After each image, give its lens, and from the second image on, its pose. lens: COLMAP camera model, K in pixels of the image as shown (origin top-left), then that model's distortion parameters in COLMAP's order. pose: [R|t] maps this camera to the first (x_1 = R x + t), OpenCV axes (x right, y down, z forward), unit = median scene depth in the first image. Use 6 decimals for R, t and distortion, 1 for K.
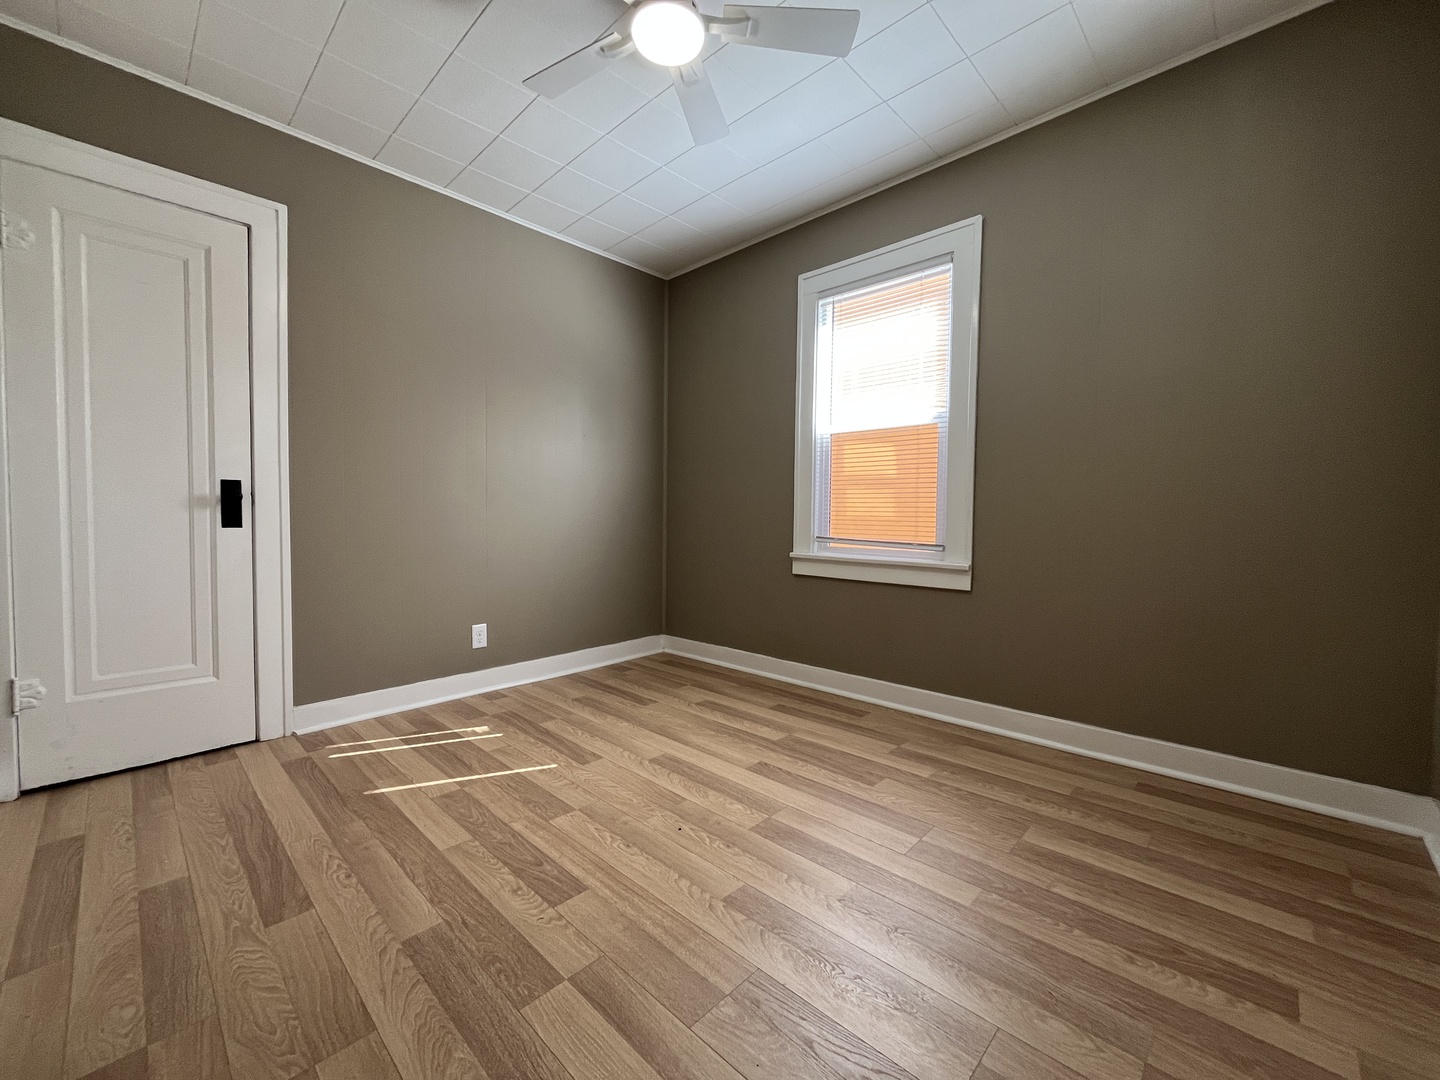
lens RADIAL K [[583.2, 0, 717.1], [0, 583.2, 537.3], [0, 0, 1]] dist [-0.001938, 0.000165]
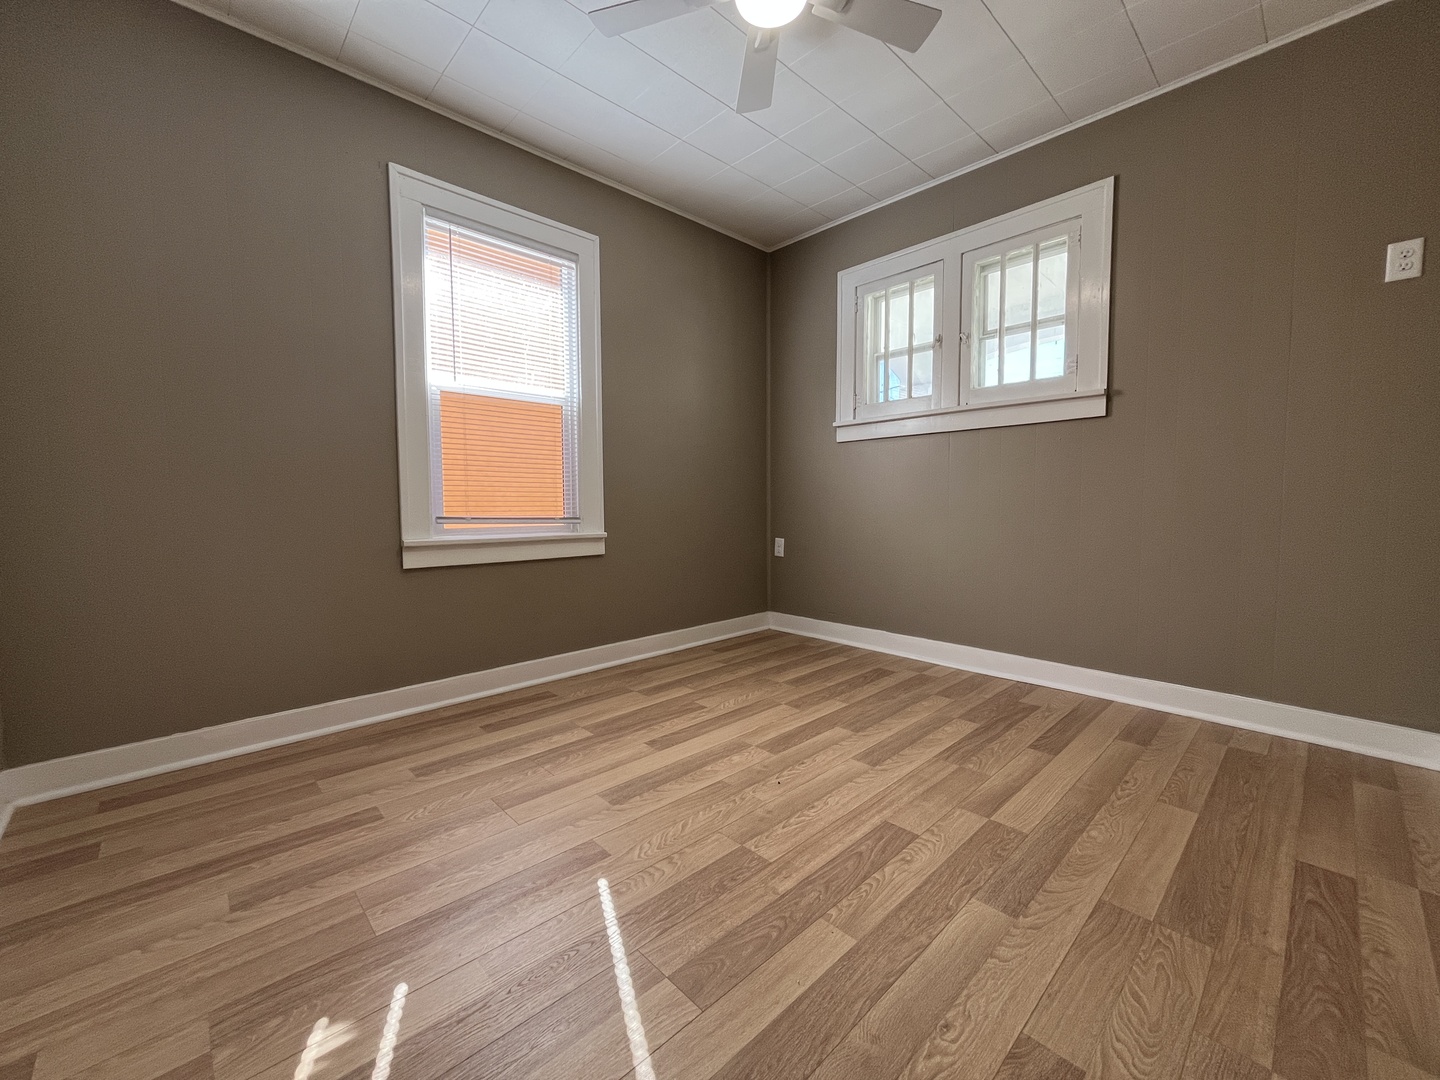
lens RADIAL K [[583.2, 0, 717.1], [0, 583.2, 537.3], [0, 0, 1]] dist [-0.001938, 0.000165]
pose [[0.047629, -0.067408, 0.996588, -0.919205], [0.044228, 0.996884, 0.065315, -0.013282], [-0.997885, 0.040966, 0.050462, 0.877504]]
